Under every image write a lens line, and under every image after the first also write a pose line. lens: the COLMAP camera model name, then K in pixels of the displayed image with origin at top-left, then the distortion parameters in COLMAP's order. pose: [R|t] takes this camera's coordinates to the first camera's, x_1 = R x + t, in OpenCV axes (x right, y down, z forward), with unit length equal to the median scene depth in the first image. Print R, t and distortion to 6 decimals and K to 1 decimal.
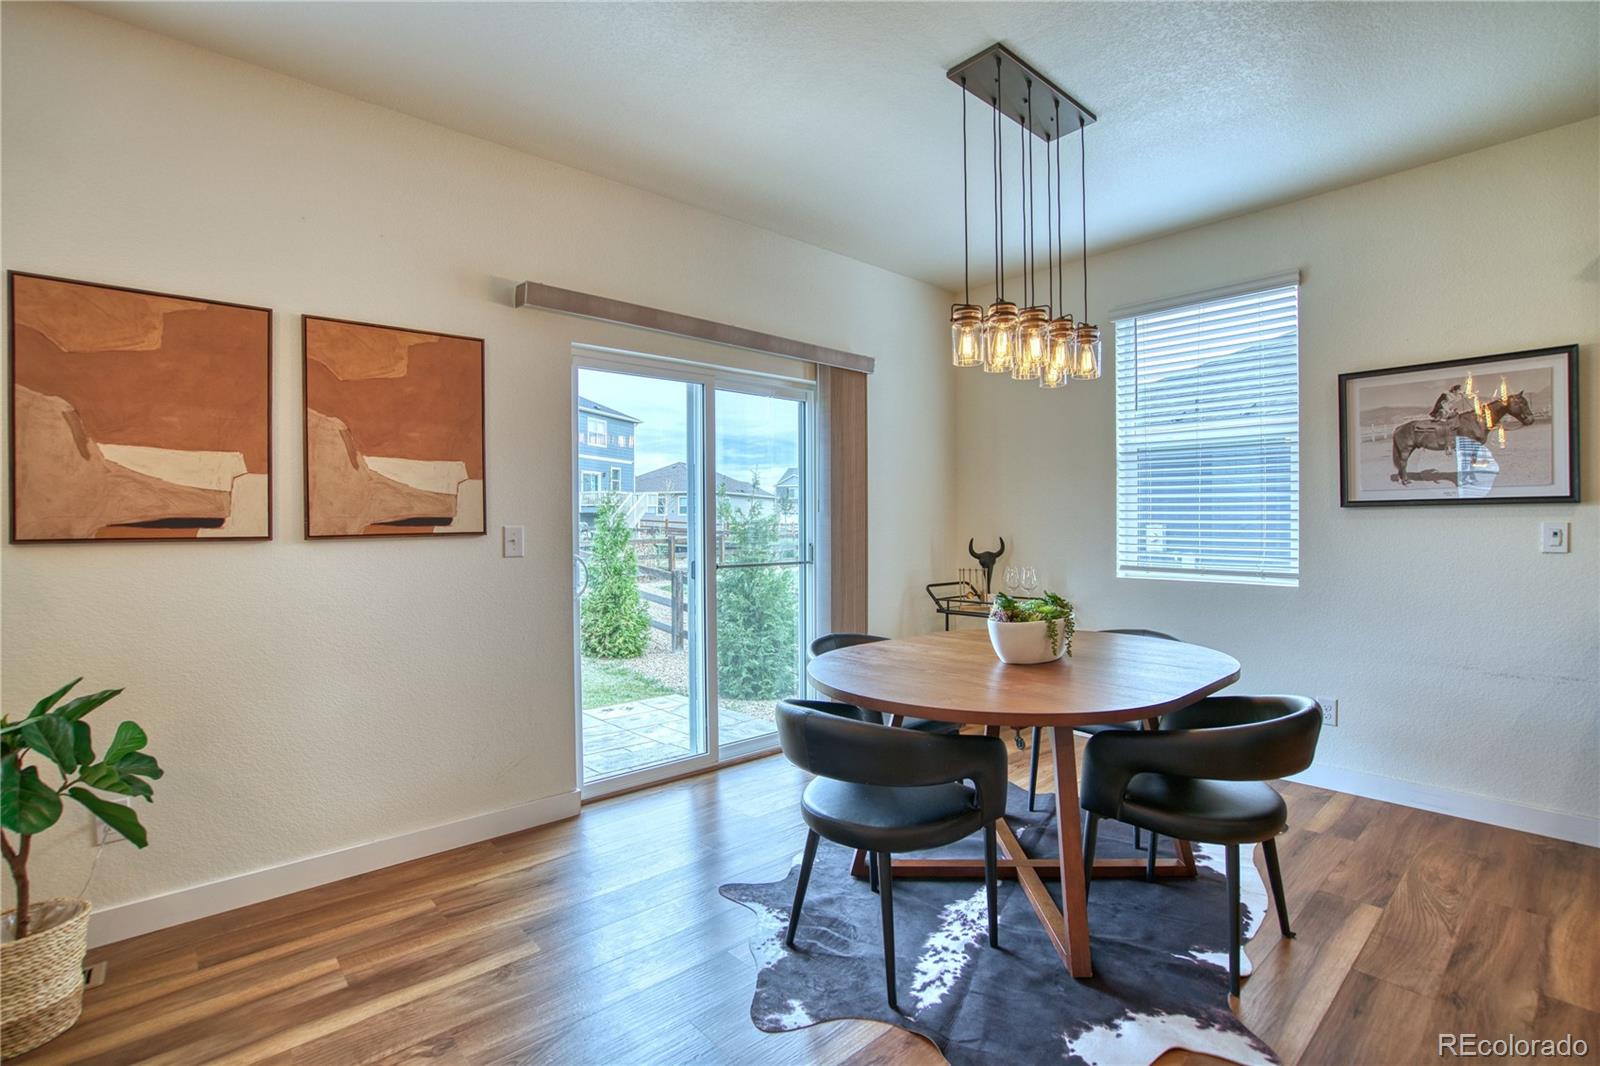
lens RADIAL K [[743.0, 0, 797.2], [0, 743.0, 528.5], [0, 0, 1]] dist [-0.051458, 0.019024]
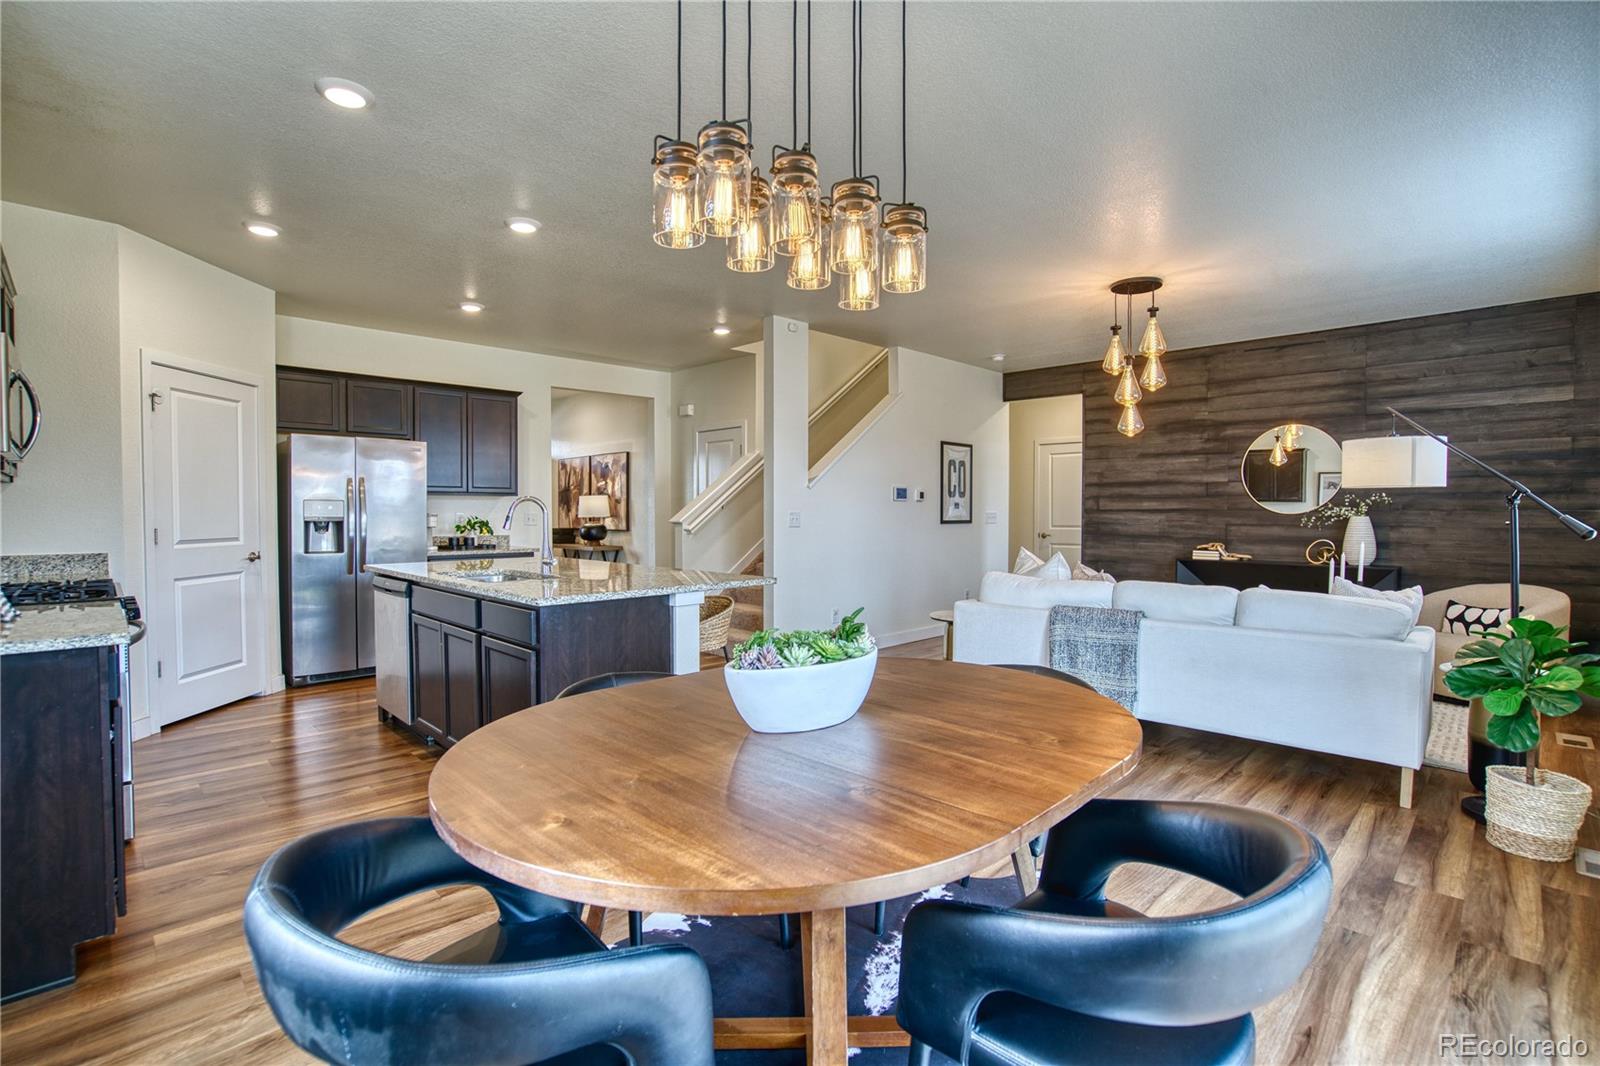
lens RADIAL K [[743.0, 0, 797.2], [0, 743.0, 528.5], [0, 0, 1]] dist [-0.051458, 0.019024]
pose [[-0.998410, -0.000773, -0.056372, 0.408894], [-0.002847, 0.999322, 0.036713, -0.010385], [0.056306, 0.036815, -0.997735, 1.870361]]
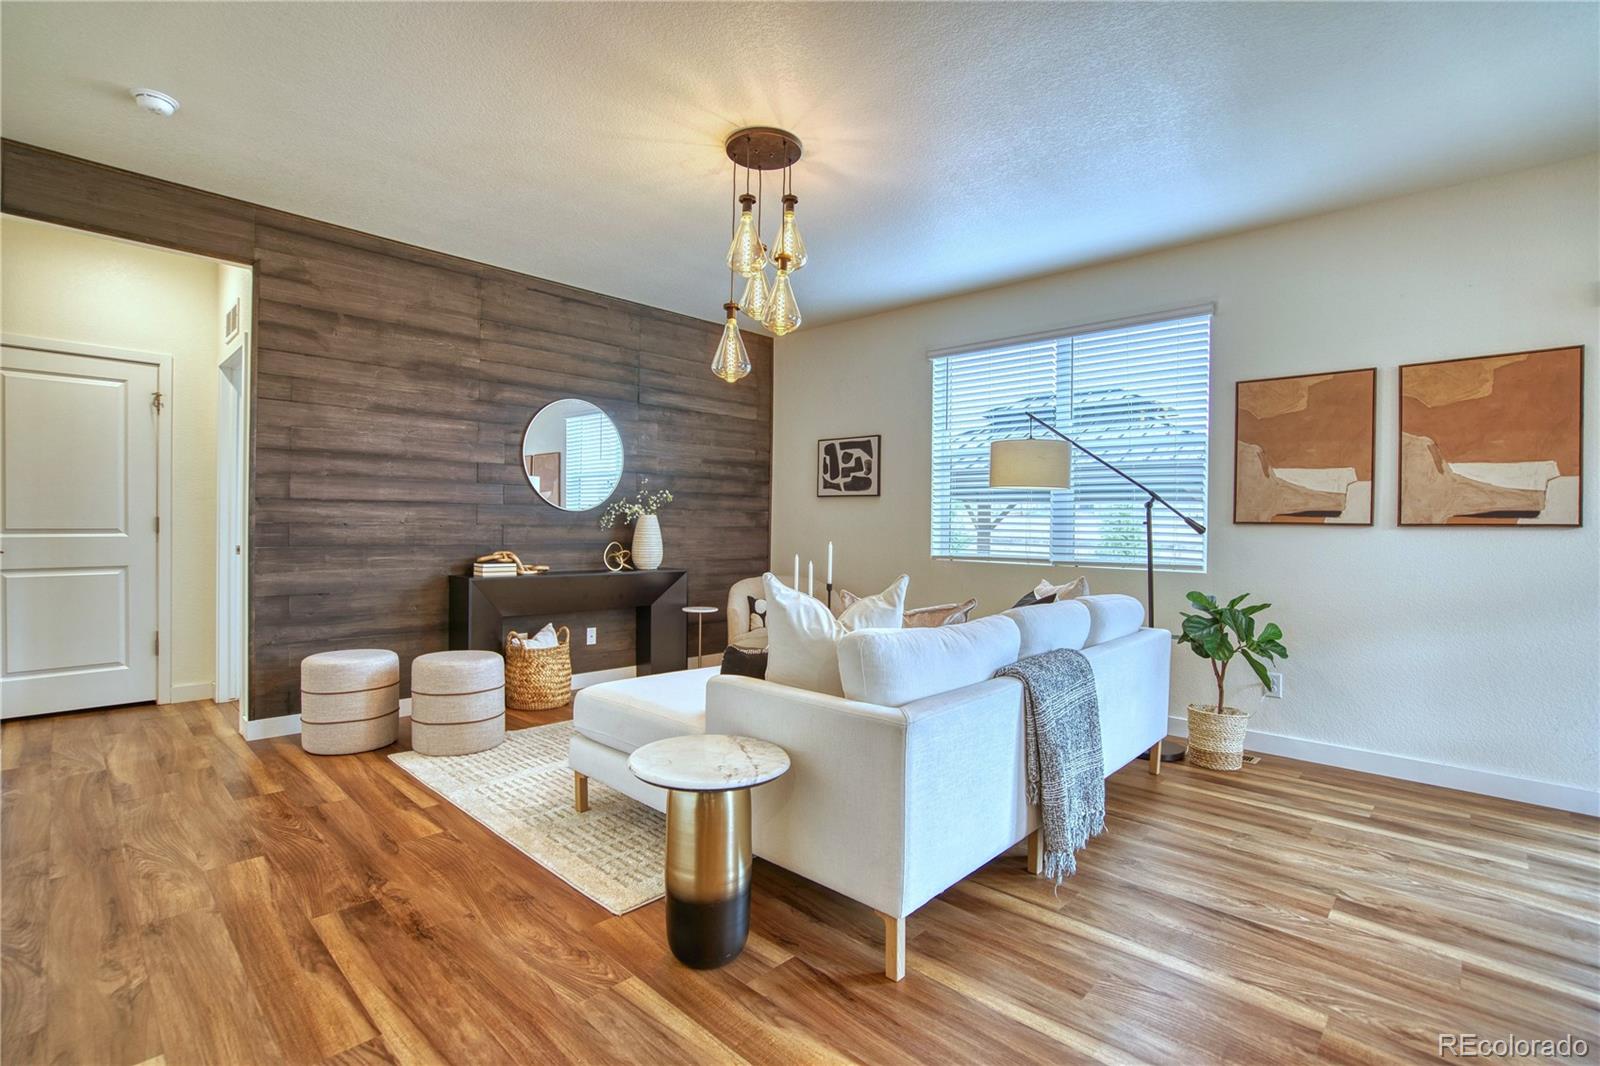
lens RADIAL K [[743.0, 0, 797.2], [0, 743.0, 528.5], [0, 0, 1]] dist [-0.051458, 0.019024]
pose [[0.080920, 0.010116, -0.996669, 0.676452], [-0.029238, 0.999542, 0.007772, 0.046462], [0.996292, 0.028511, 0.081179, -0.287463]]
